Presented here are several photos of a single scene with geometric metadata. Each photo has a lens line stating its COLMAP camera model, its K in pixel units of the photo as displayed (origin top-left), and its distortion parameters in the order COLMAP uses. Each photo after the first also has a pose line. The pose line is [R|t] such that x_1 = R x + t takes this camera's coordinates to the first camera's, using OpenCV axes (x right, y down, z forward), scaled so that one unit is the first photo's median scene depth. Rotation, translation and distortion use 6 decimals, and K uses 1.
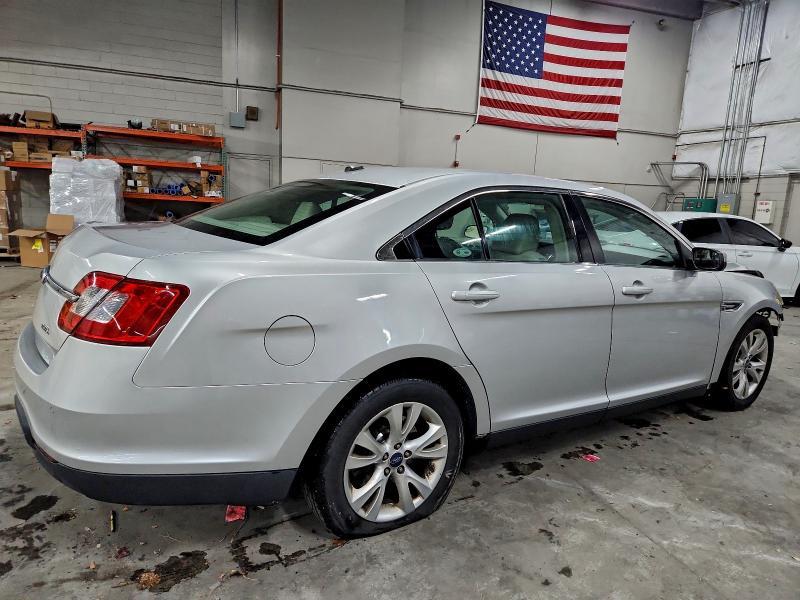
lens RADIAL K [[530.4, 0, 400.7], [0, 530.4, 301.9], [0, 0, 1]] dist [0.020556, -0.011580]
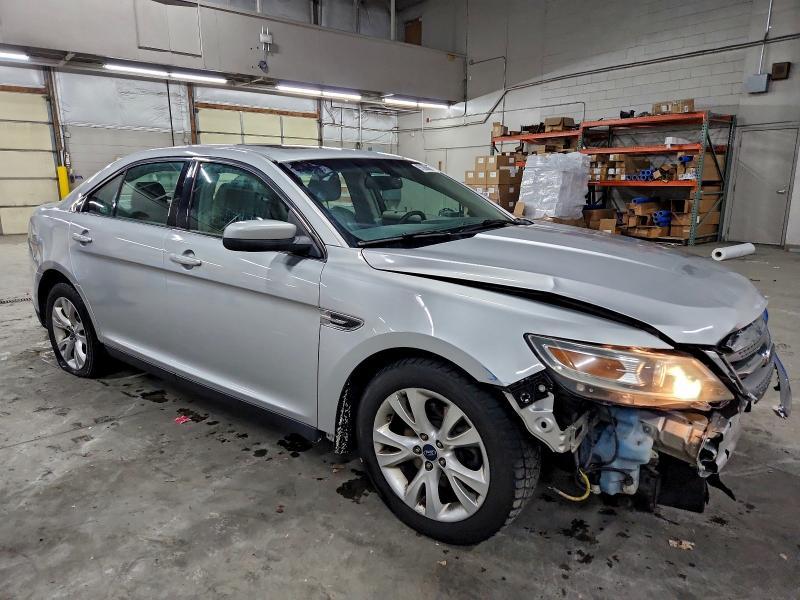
lens RADIAL K [[530.4, 0, 400.7], [0, 530.4, 299.5], [0, 0, 1]] dist [0.020556, -0.011580]
pose [[0.349592, 0.154040, -0.924152, 1.198828], [-0.145840, 0.983315, 0.108732, -0.091300], [0.925482, 0.096766, 0.366224, 0.840100]]
